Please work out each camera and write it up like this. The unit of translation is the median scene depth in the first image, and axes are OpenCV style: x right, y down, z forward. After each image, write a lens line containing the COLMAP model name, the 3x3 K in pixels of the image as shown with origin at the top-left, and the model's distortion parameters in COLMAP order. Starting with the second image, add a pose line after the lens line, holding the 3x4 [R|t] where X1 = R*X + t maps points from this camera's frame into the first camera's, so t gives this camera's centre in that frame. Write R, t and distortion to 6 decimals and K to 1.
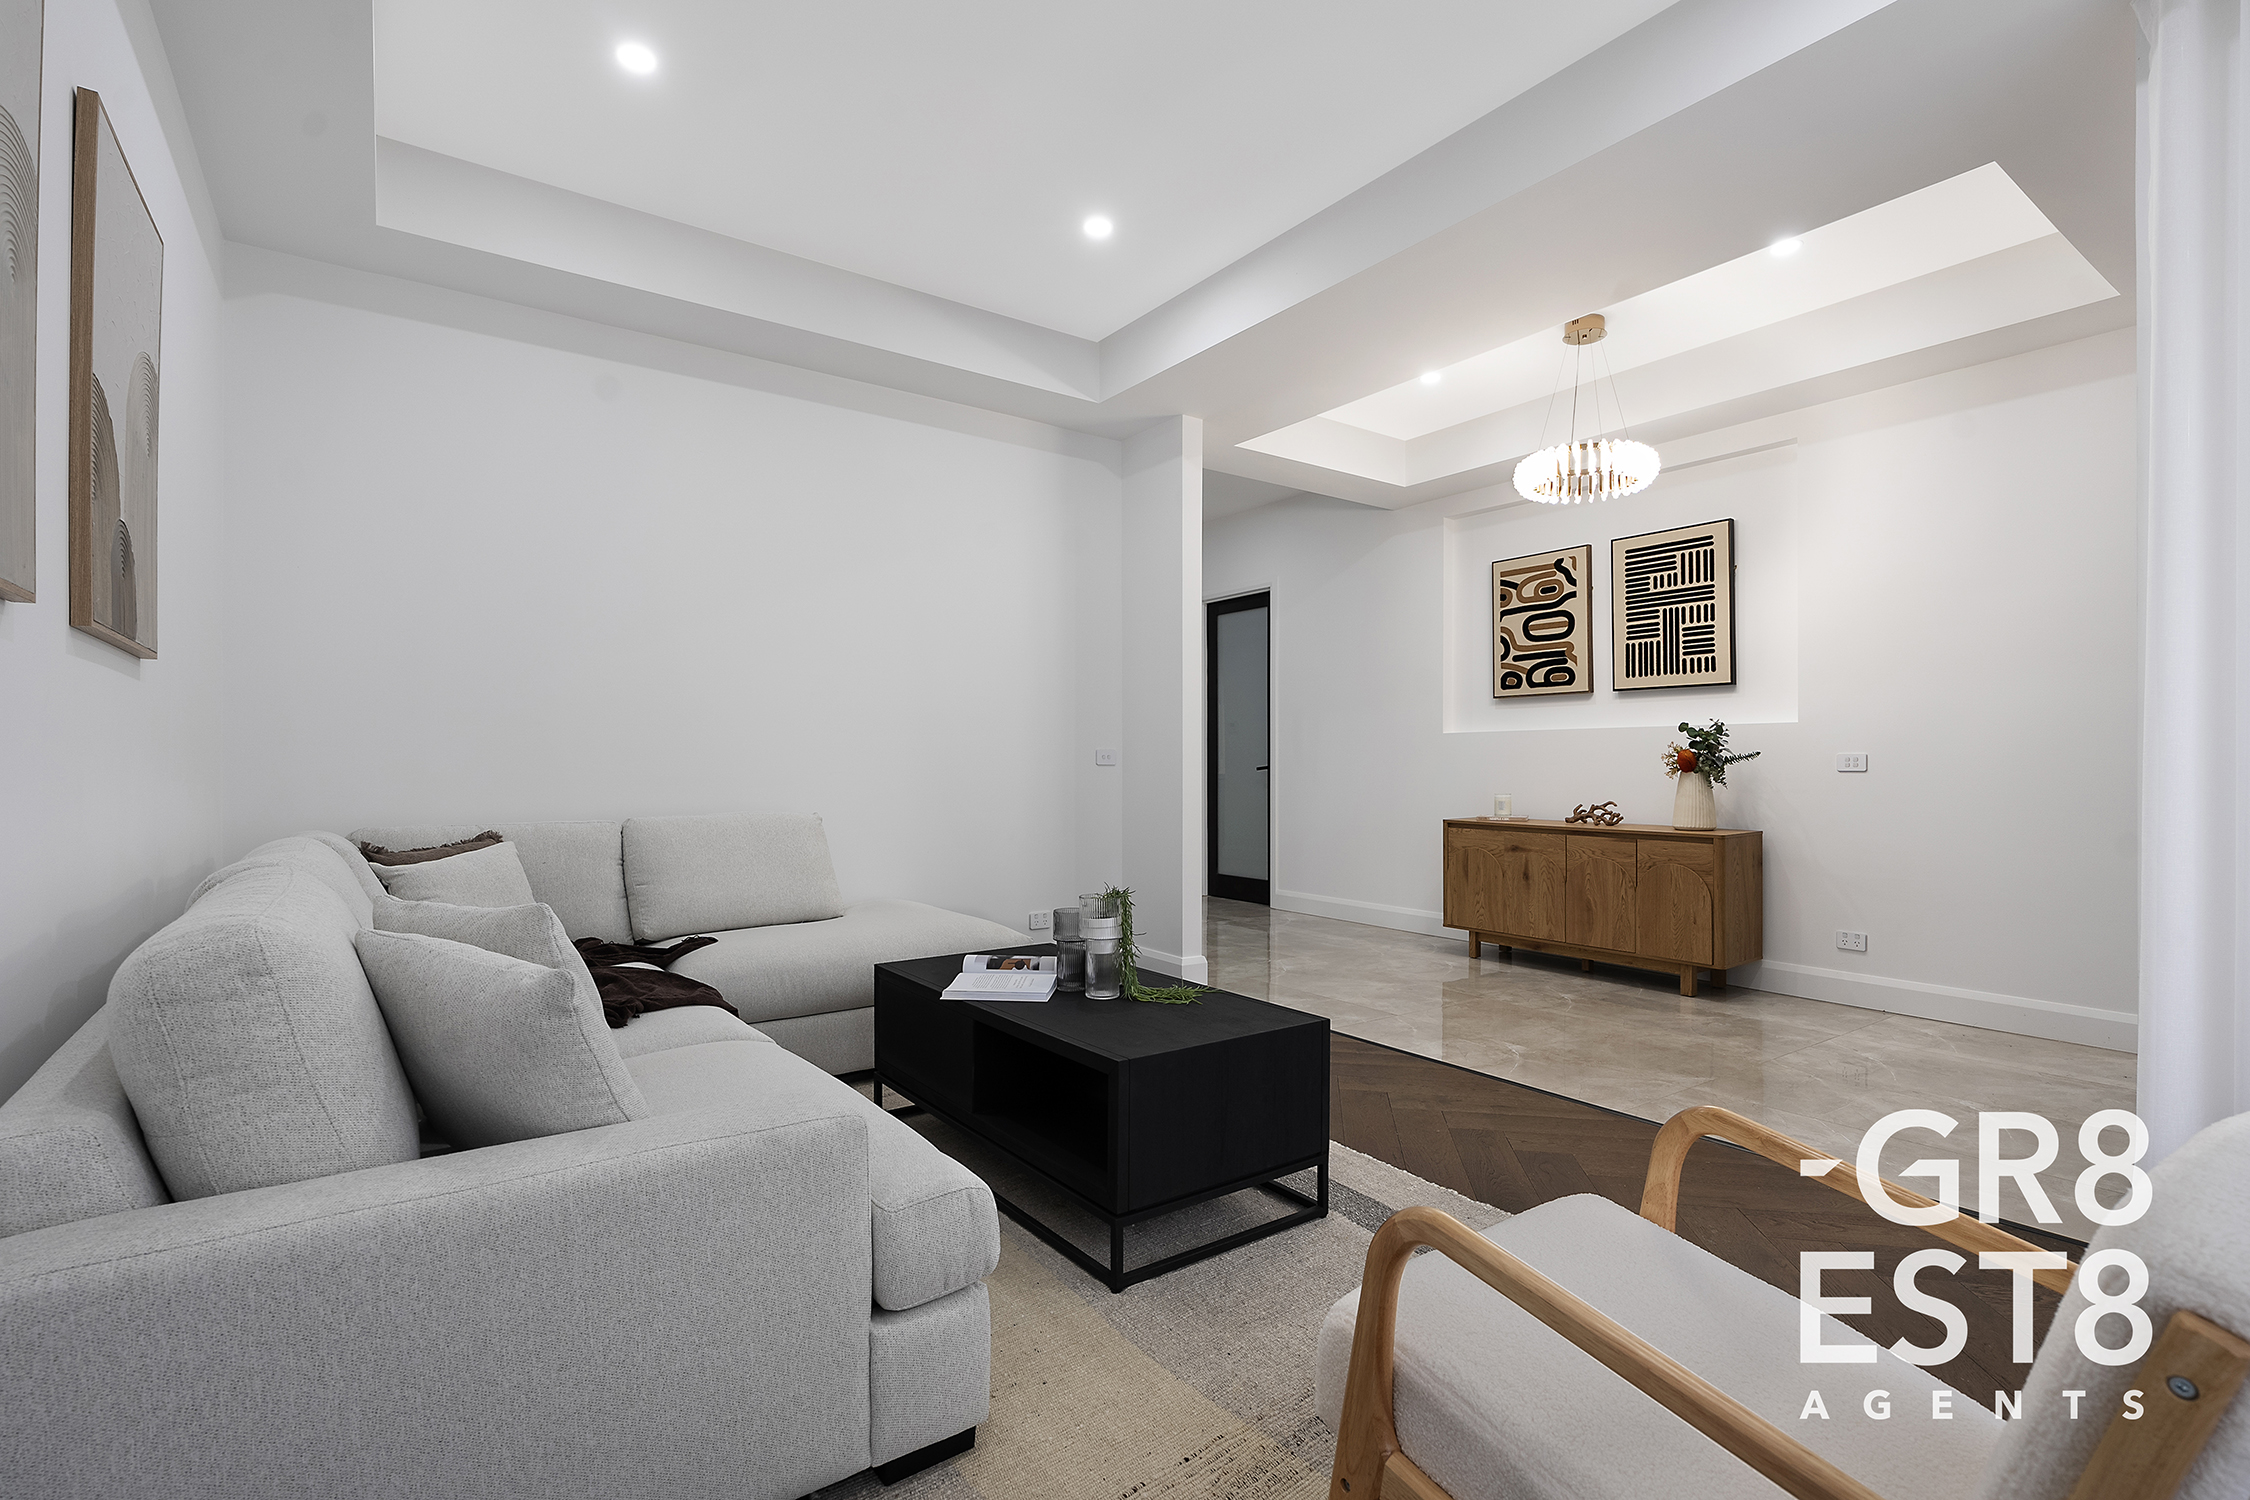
lens RADIAL K [[1010.7, 0, 1063.5], [0, 1010.7, 750.2], [0, 0, 1]] dist [-0.000437, -0.000090]
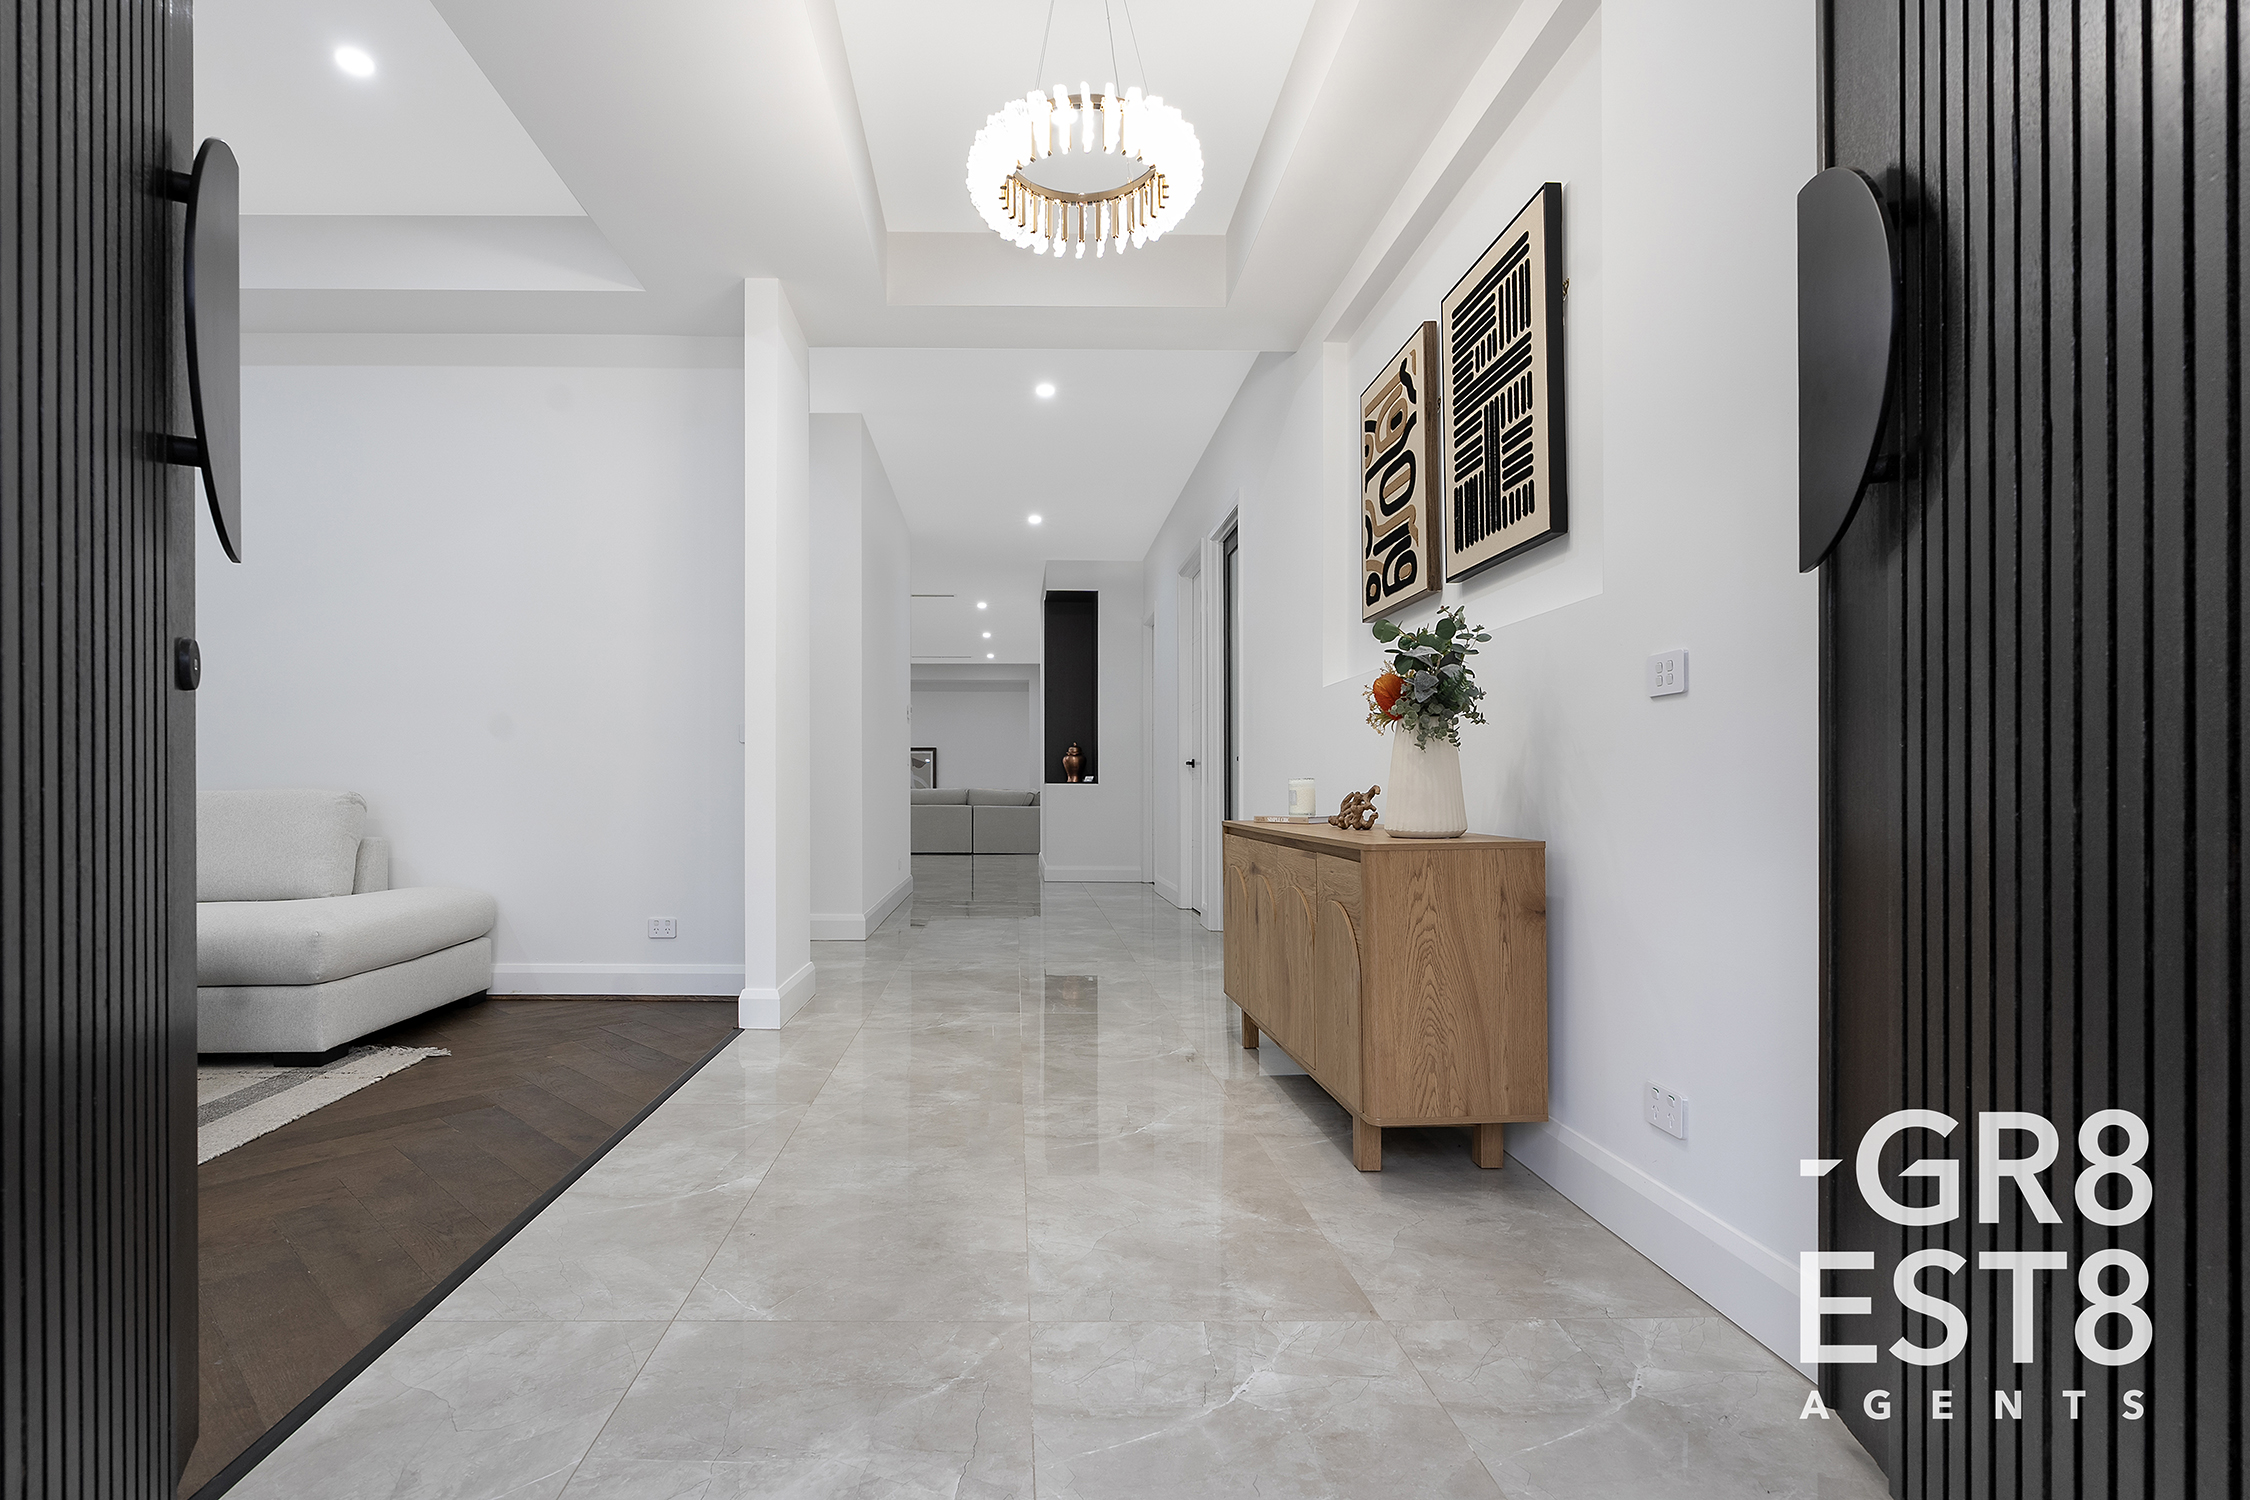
lens RADIAL K [[1035.7, 0, 1045.4], [0, 1035.7, 780.6], [0, 0, 1]] dist [-0.001305, -0.000132]
pose [[0.848640, -0.002611, -0.528965, 0.674962], [0.002964, 0.999996, -0.000179, 0.047456], [0.528963, -0.001416, 0.848644, 0.435863]]
